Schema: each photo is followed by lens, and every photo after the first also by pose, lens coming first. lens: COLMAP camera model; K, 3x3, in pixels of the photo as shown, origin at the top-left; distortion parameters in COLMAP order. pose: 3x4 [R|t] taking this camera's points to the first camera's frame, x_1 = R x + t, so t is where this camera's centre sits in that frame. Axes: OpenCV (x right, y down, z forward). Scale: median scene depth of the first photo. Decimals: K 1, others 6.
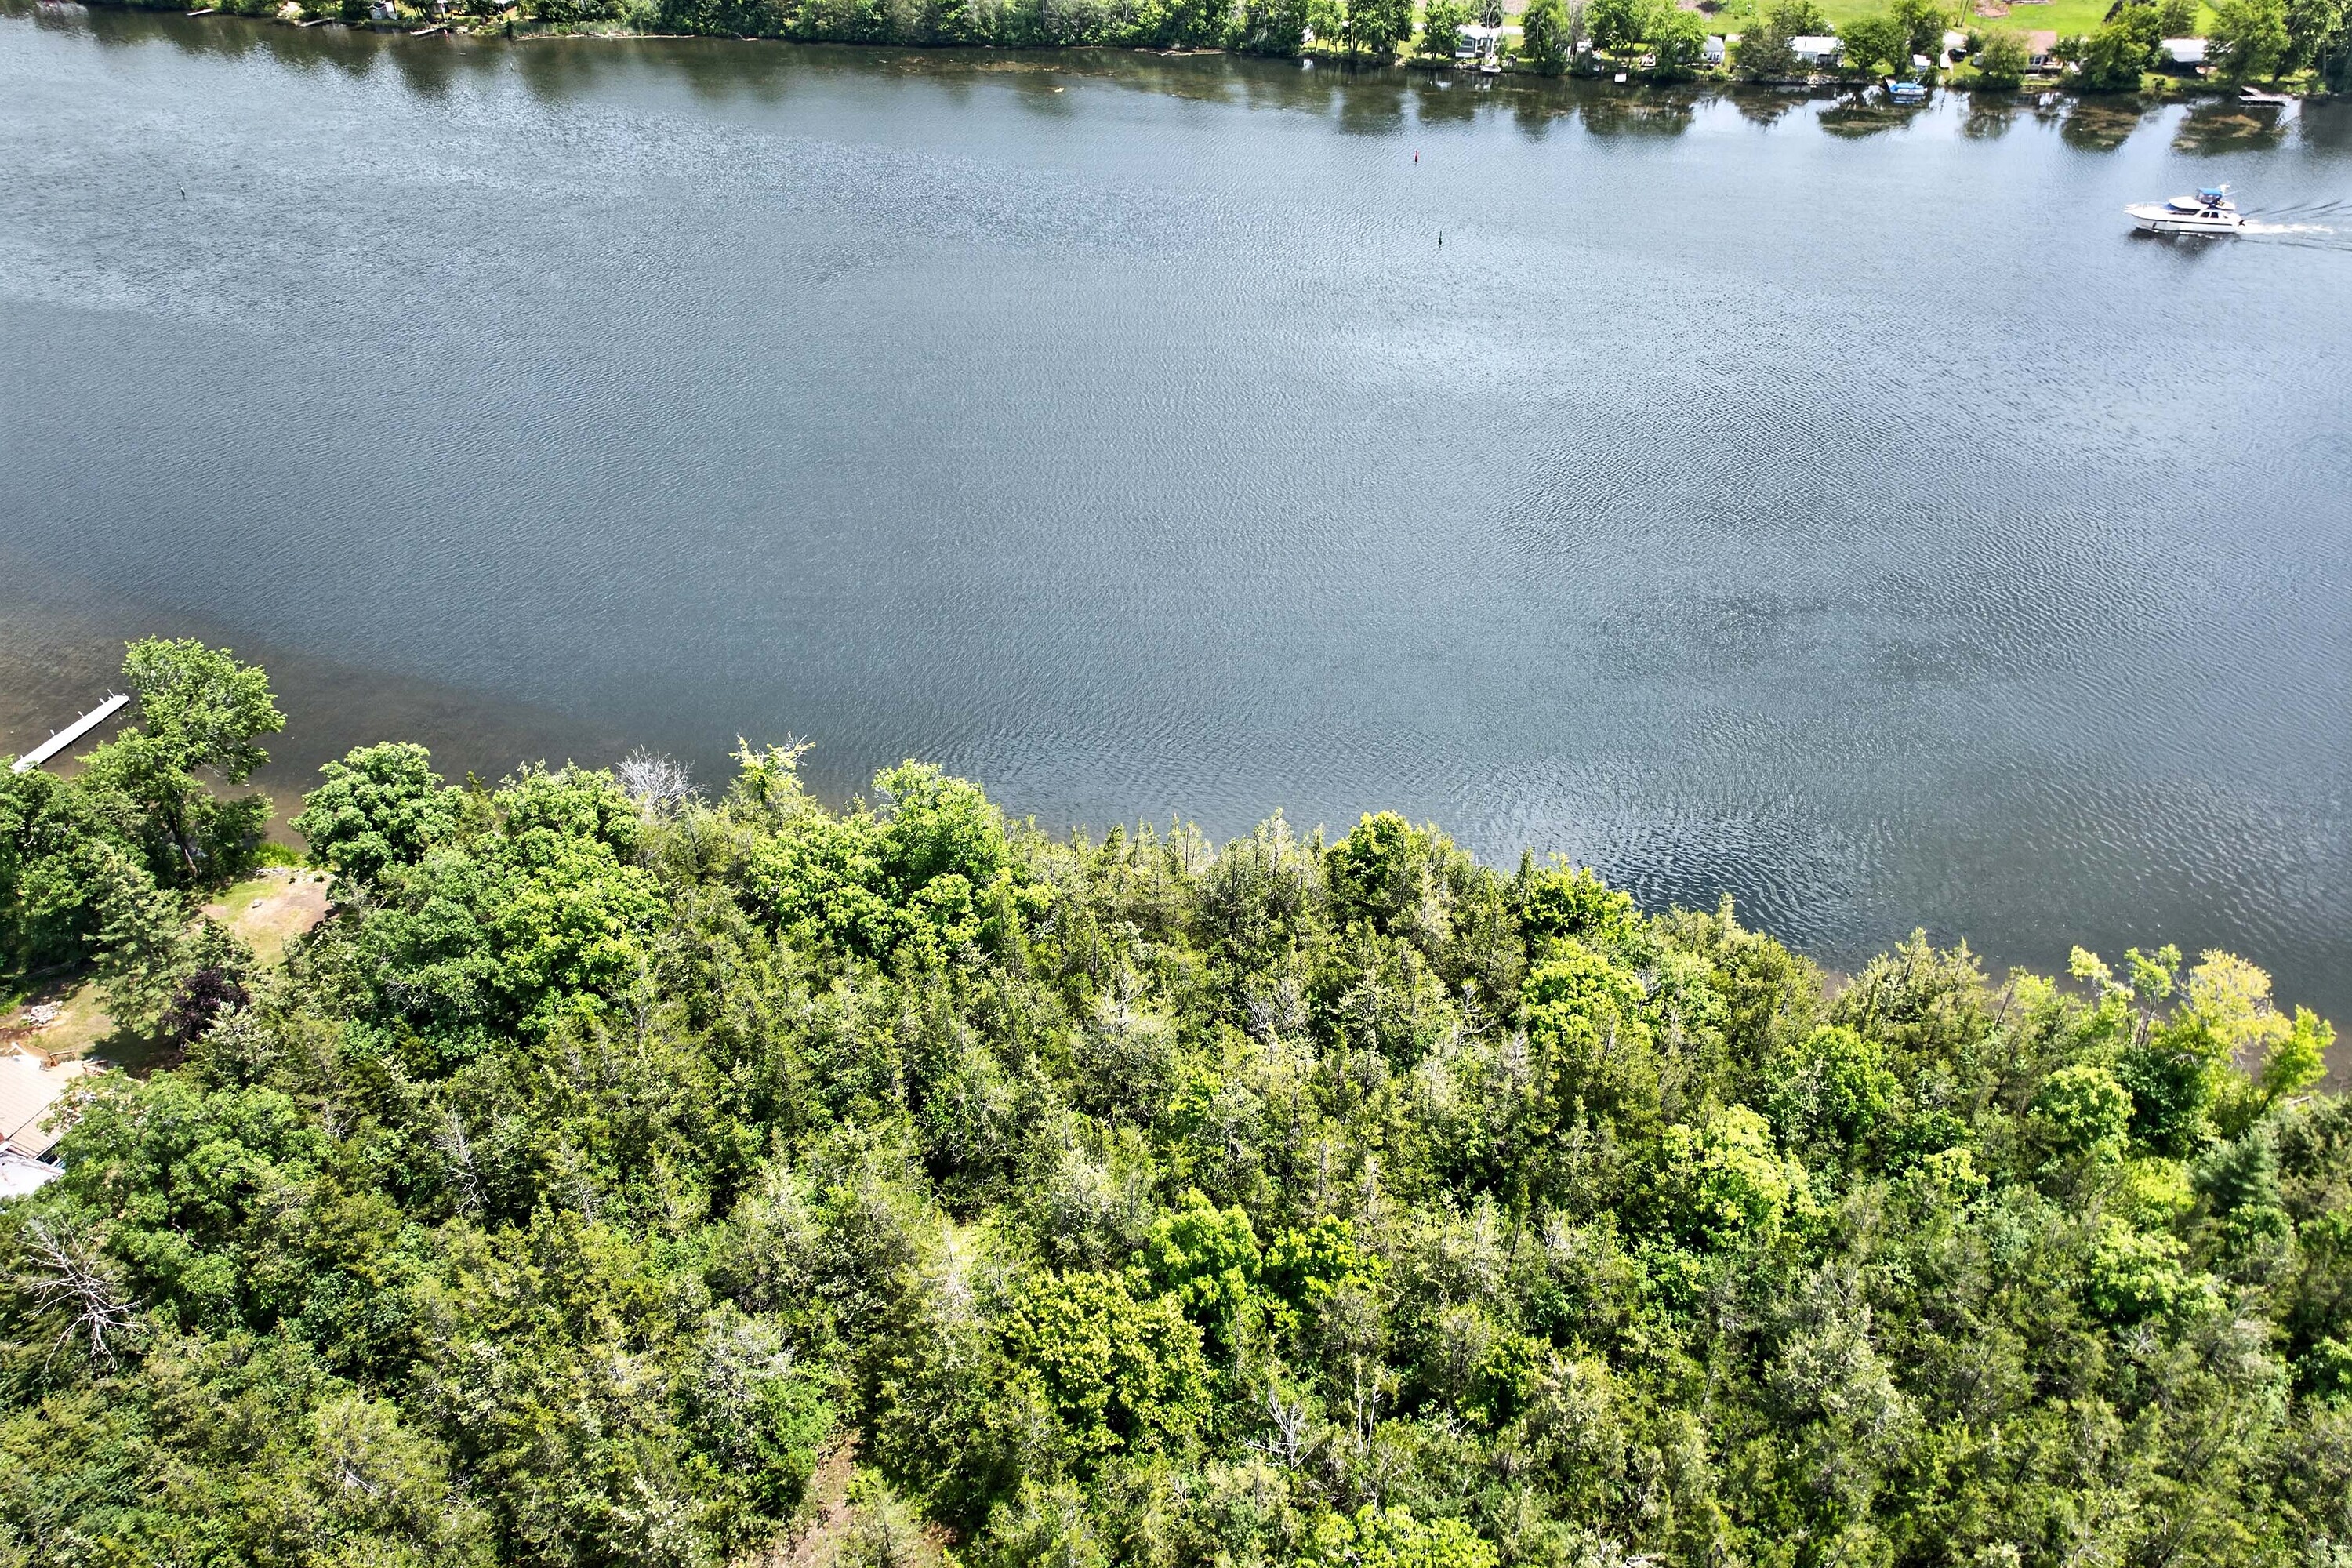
lens RADIAL K [[1604.5, 0, 1176.0], [0, 1604.5, 784.0], [0, 0, 1]] dist [-0.000233, -0.000640]
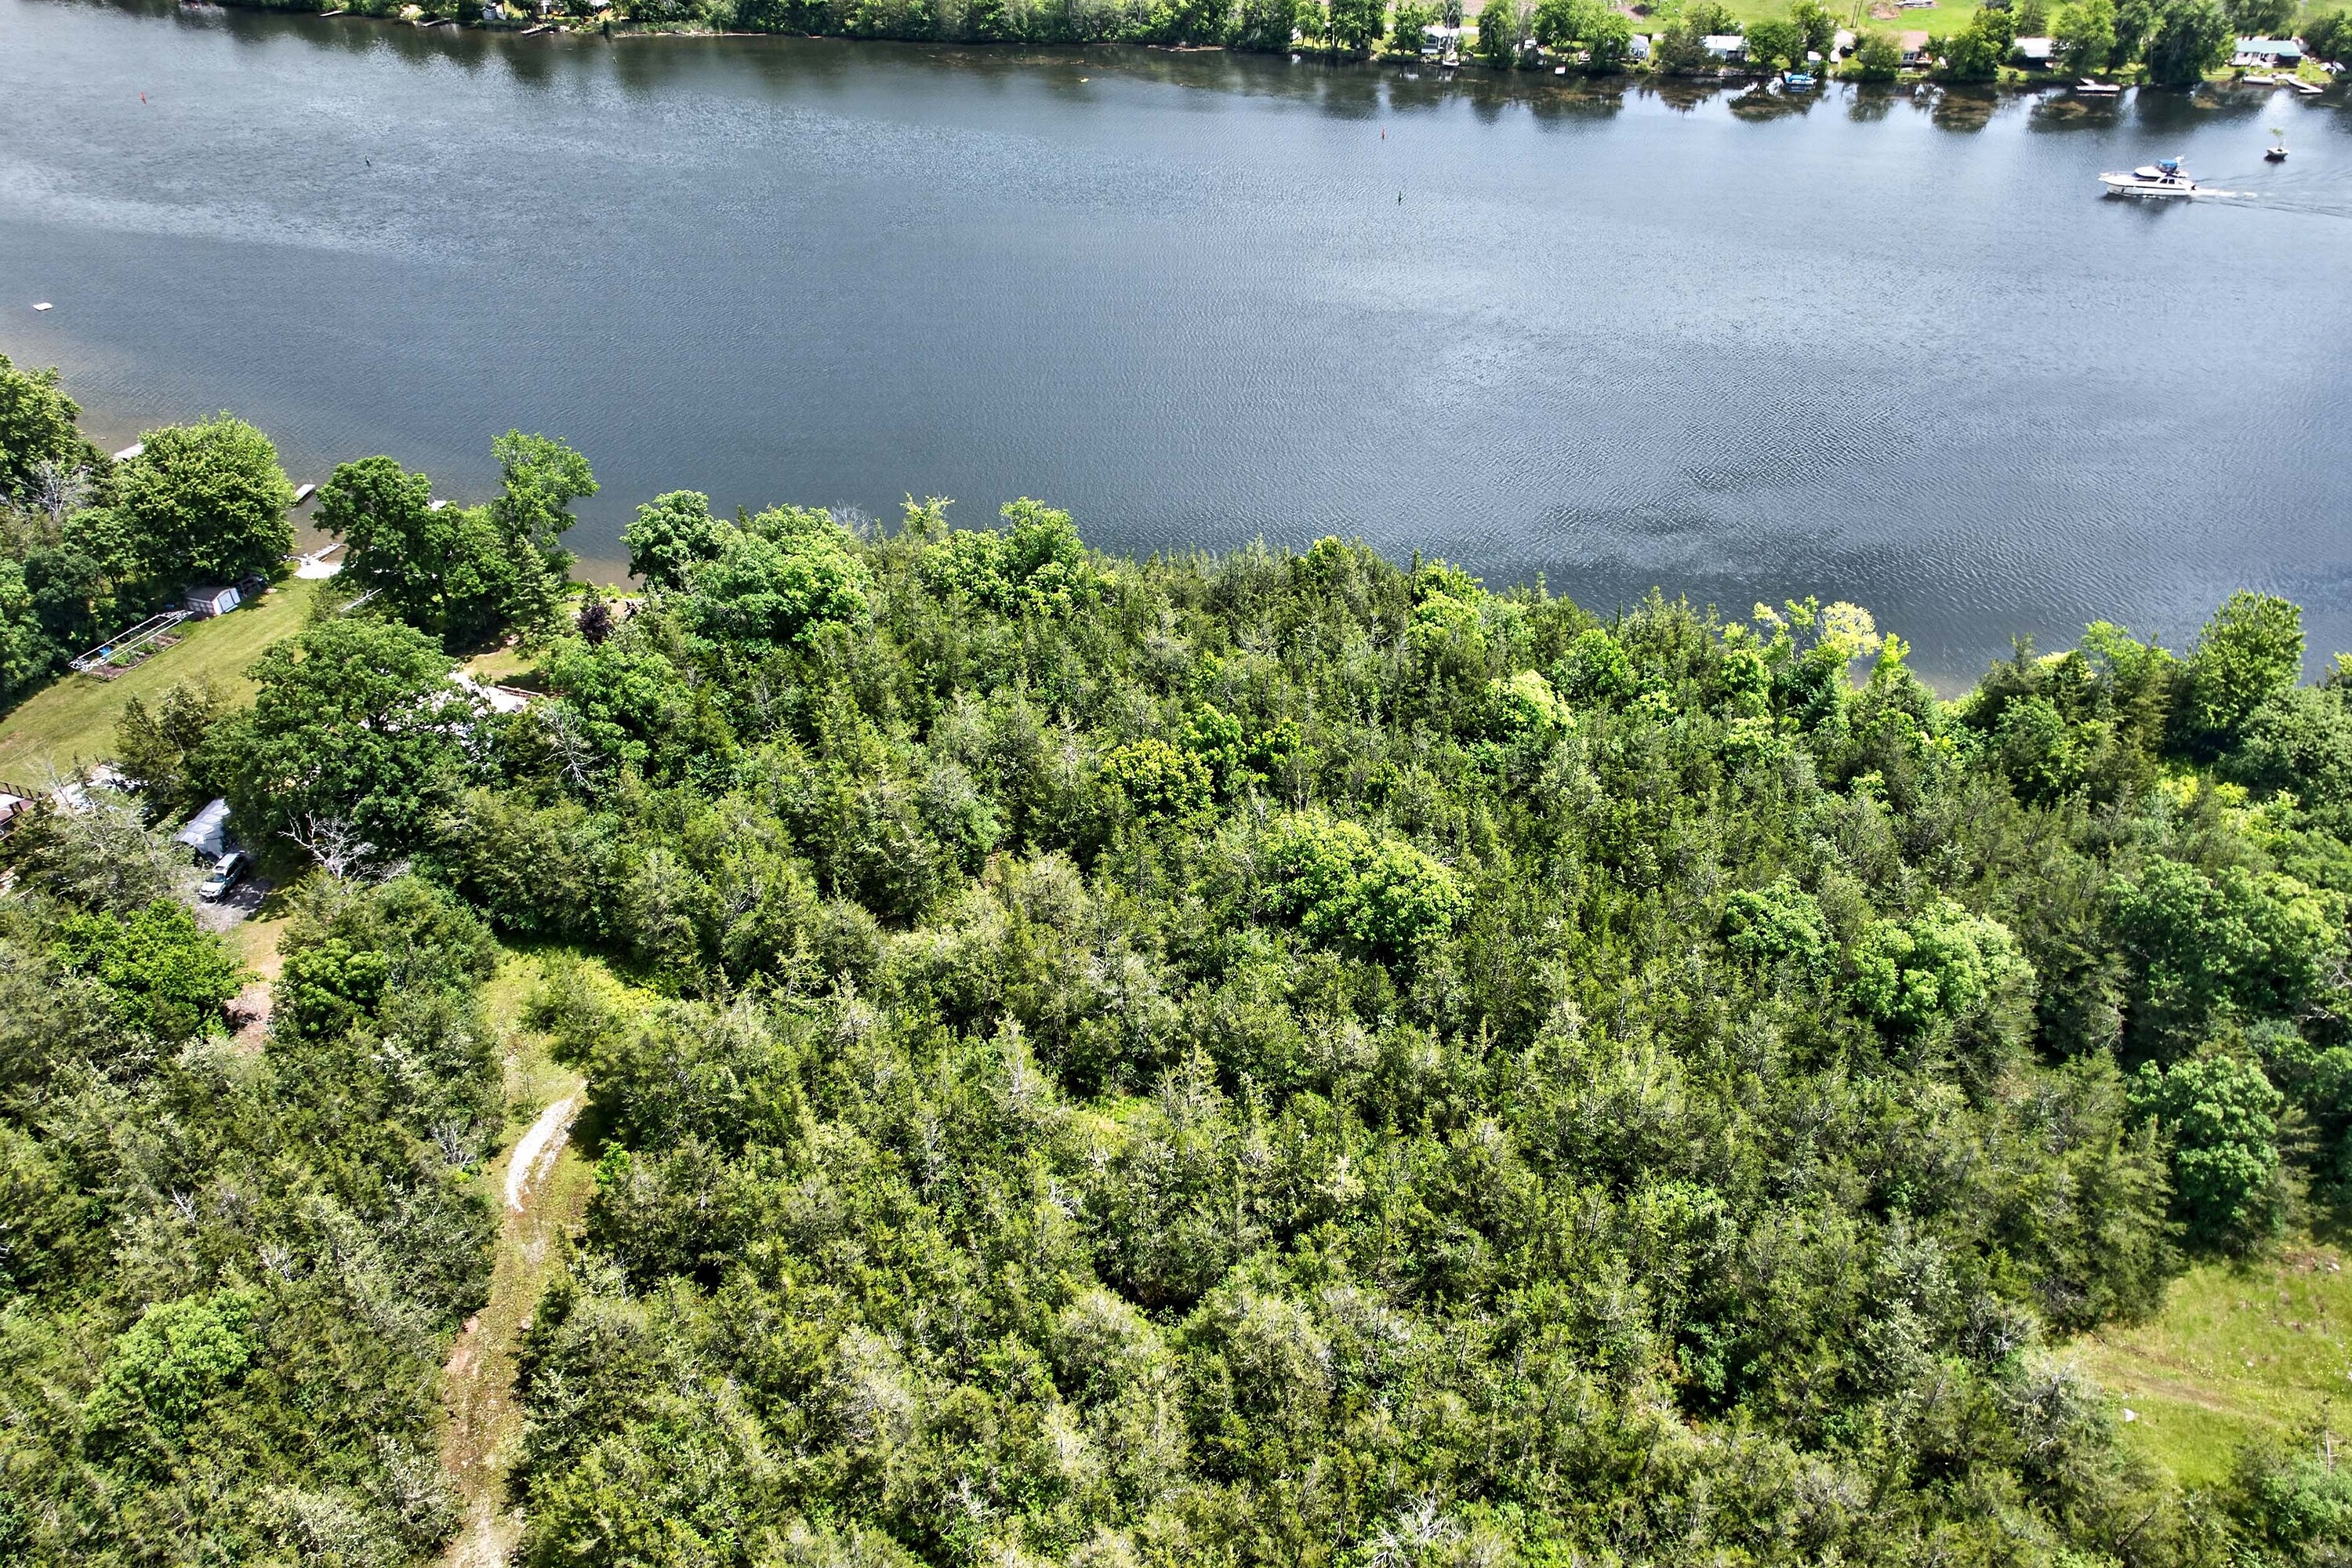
lens RADIAL K [[1604.5, 0, 1176.0], [0, 1604.5, 784.0], [0, 0, 1]] dist [-0.000233, -0.000640]
pose [[0.999999, 0.000949, 0.000874, -0.006021], [-0.000949, 1.000000, -0.000089, 0.085279], [-0.000874, 0.000089, 1.000000, -0.180360]]
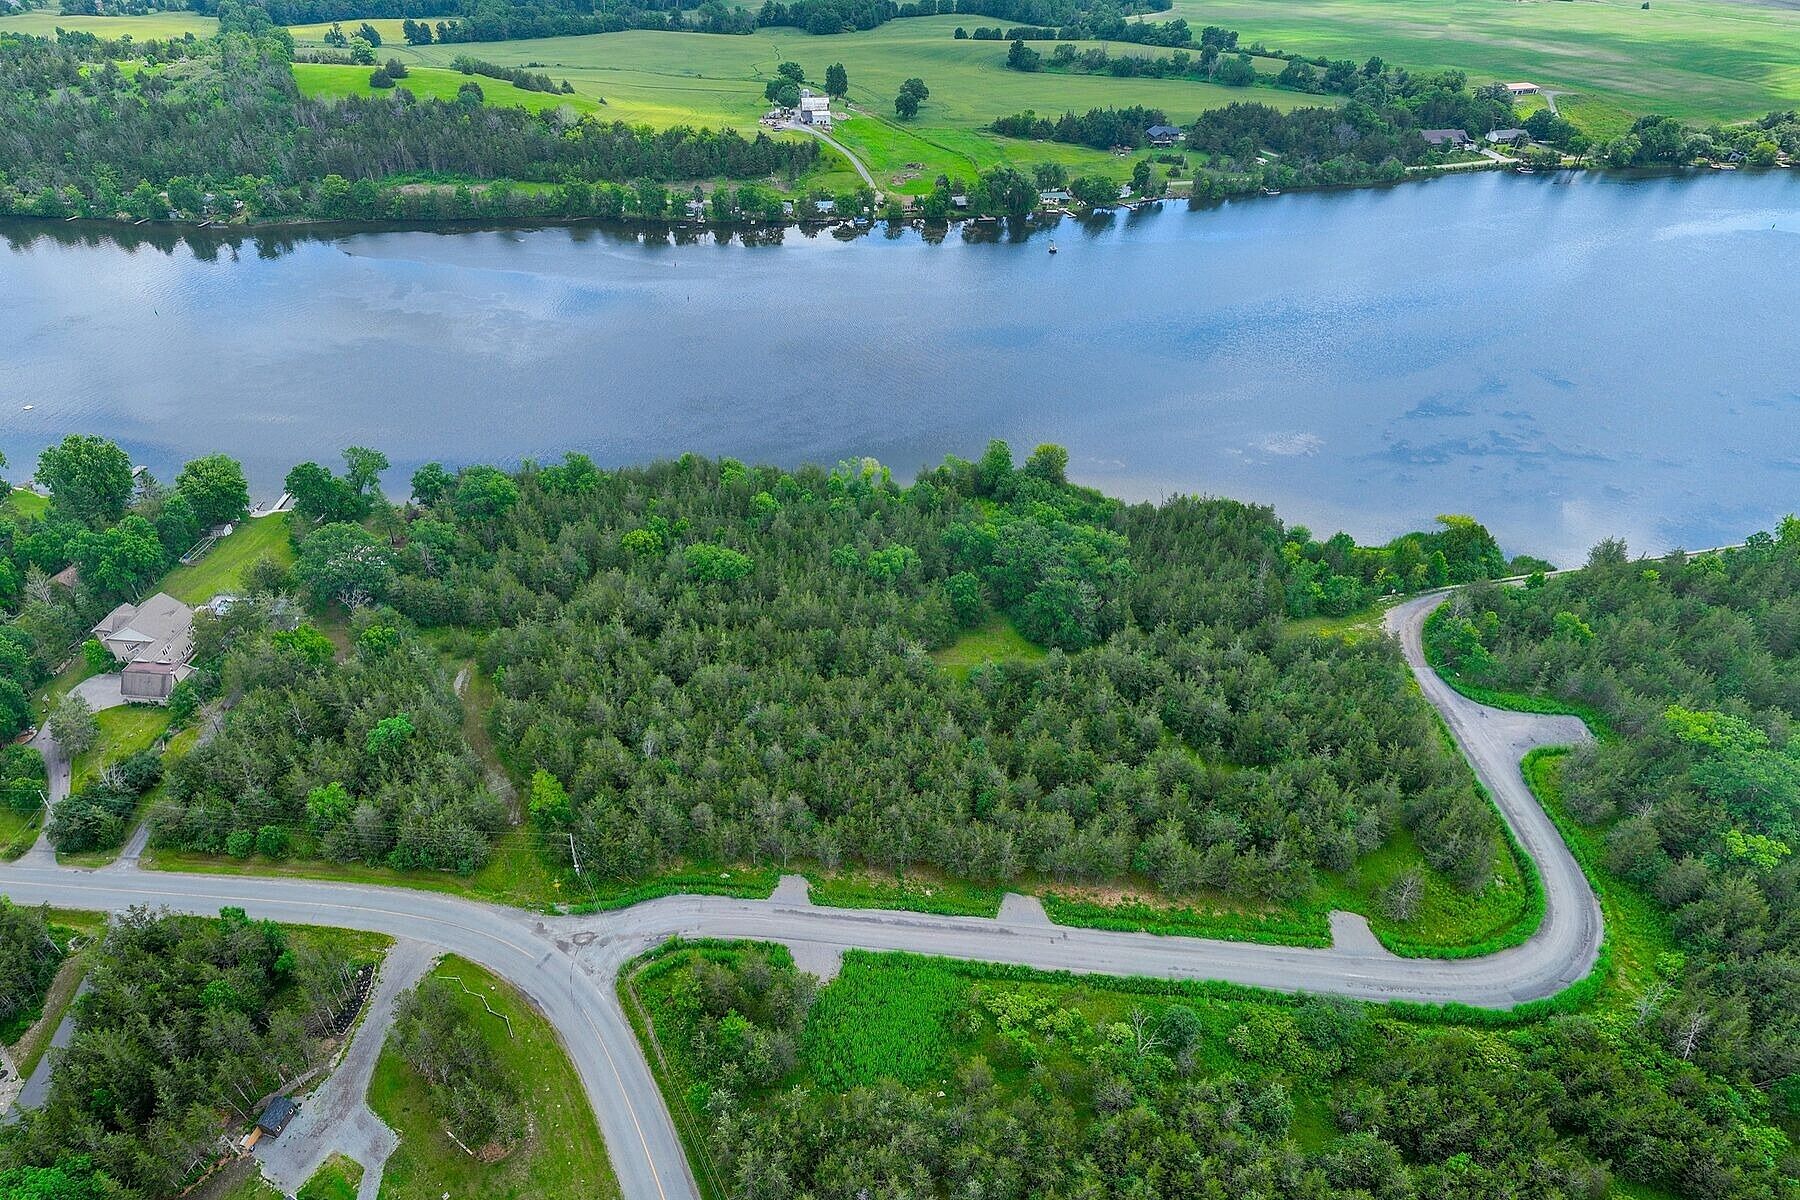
lens RADIAL K [[977.7, 0, 808.5], [0, 977.7, 619.2], [0, 0, 1]] dist [0.002357, 0.002109]
pose [[0.966076, -0.144268, 0.214207, -0.055907], [0.140355, 0.989536, 0.033450, 0.133617], [-0.216791, -0.002251, 0.976215, -0.510763]]
